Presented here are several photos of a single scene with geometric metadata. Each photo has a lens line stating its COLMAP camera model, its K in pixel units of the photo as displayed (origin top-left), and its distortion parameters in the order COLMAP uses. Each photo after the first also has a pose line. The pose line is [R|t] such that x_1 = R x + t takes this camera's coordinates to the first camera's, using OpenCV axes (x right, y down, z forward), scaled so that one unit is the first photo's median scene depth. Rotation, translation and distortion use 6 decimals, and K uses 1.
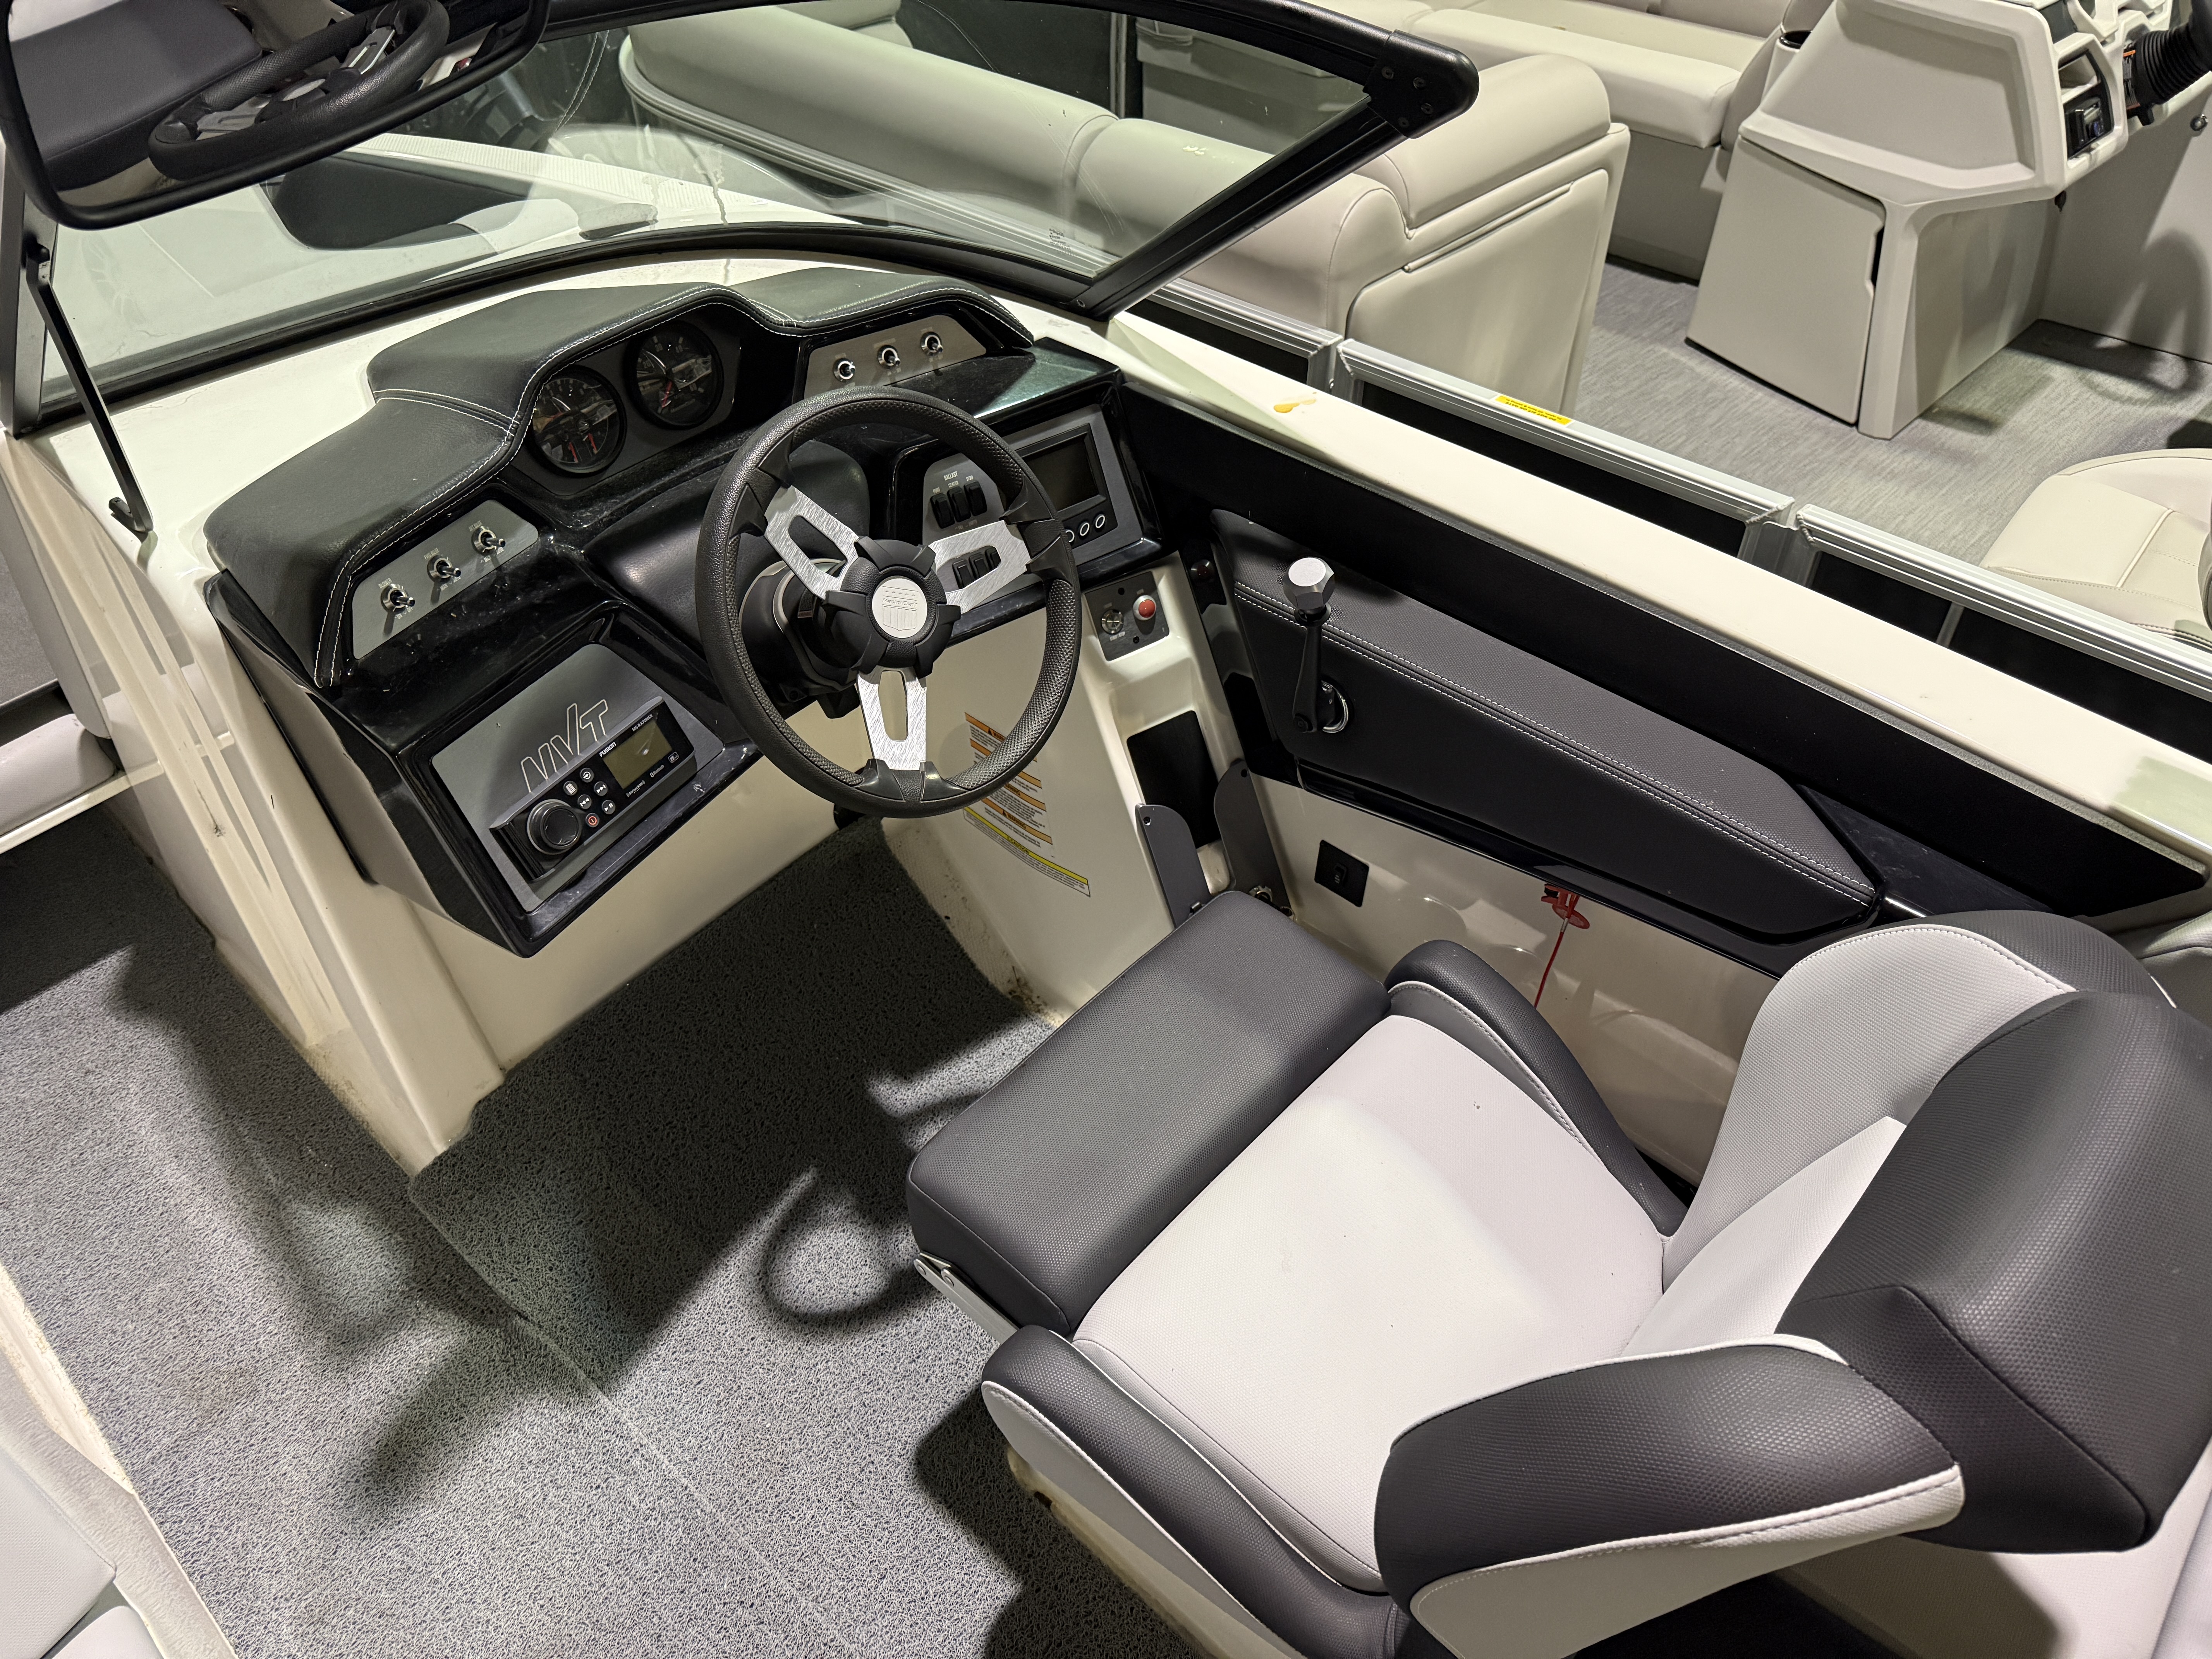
lens RADIAL K [[1539.7, 0, 1106.0], [0, 1539.7, 829.5], [0, 0, 1]] dist [0.155743, -0.243027]
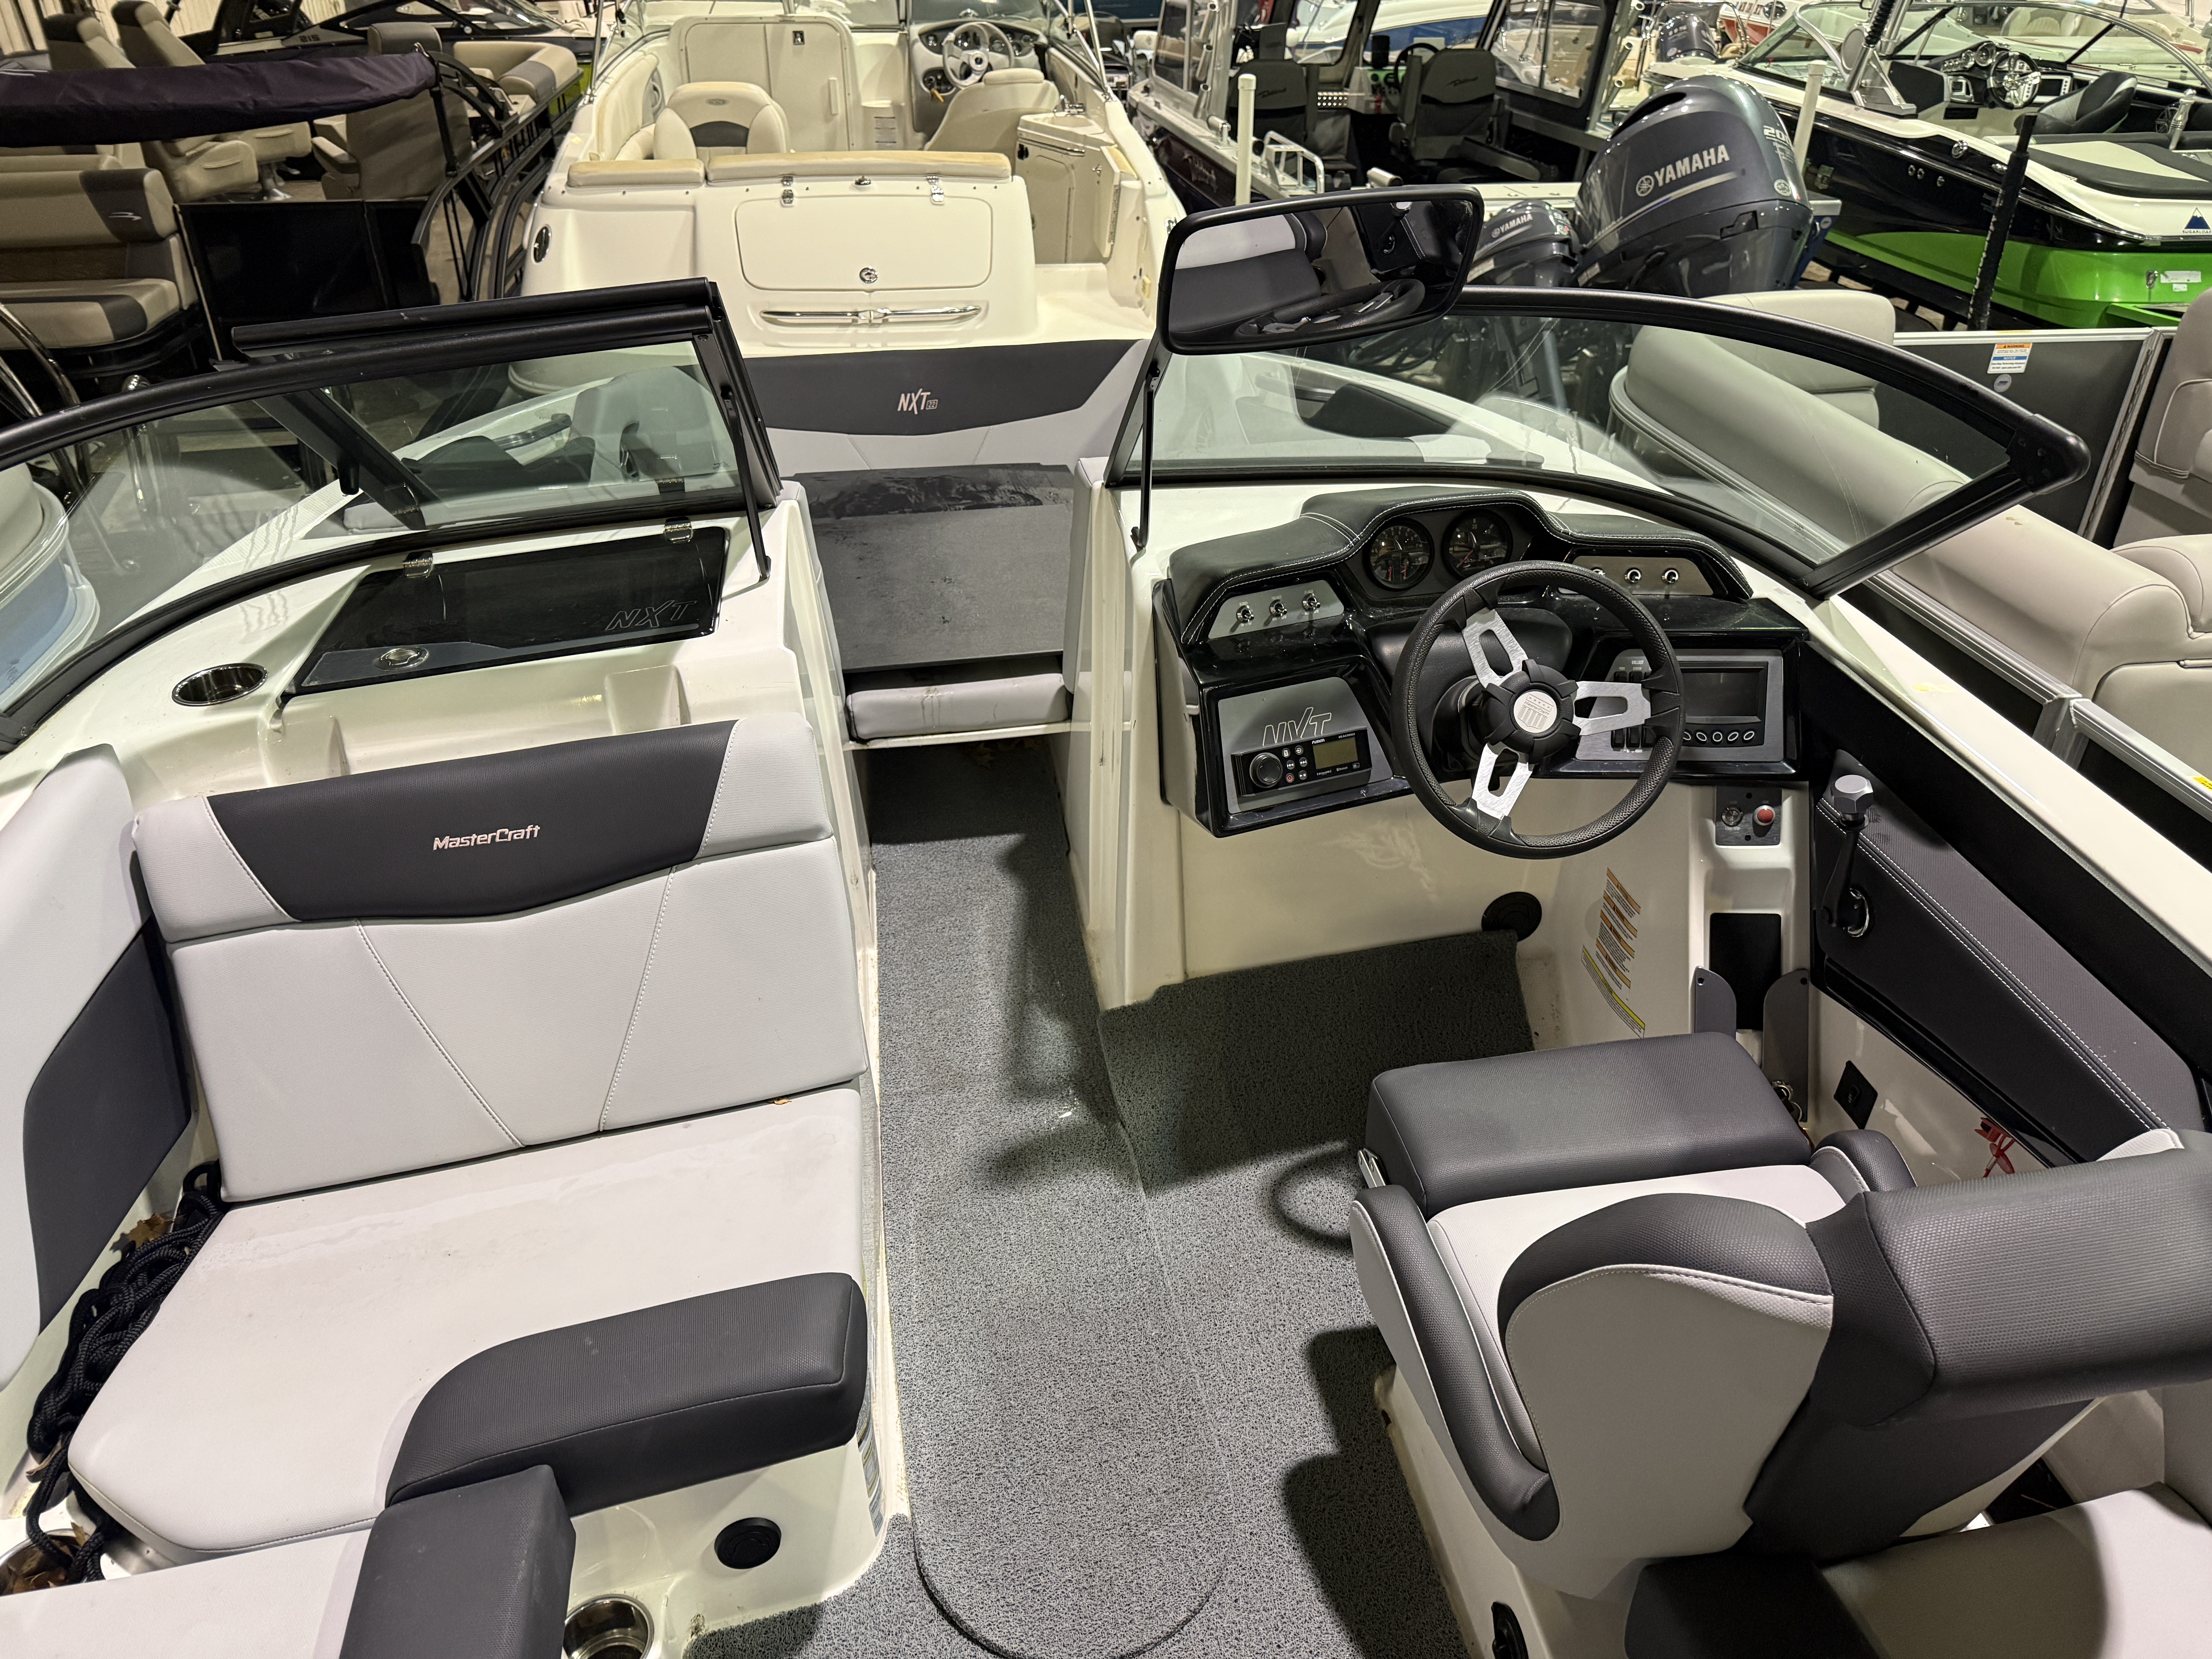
lens RADIAL K [[1556.1, 0, 1078.9], [0, 1556.1, 824.1], [0, 0, 1]] dist [0.060463, -0.081356]
pose [[0.776833, 0.333538, -0.534118, 0.283564], [-0.428338, 0.901628, -0.059948, 0.178118], [0.461581, 0.275353, 0.843282, -0.309671]]
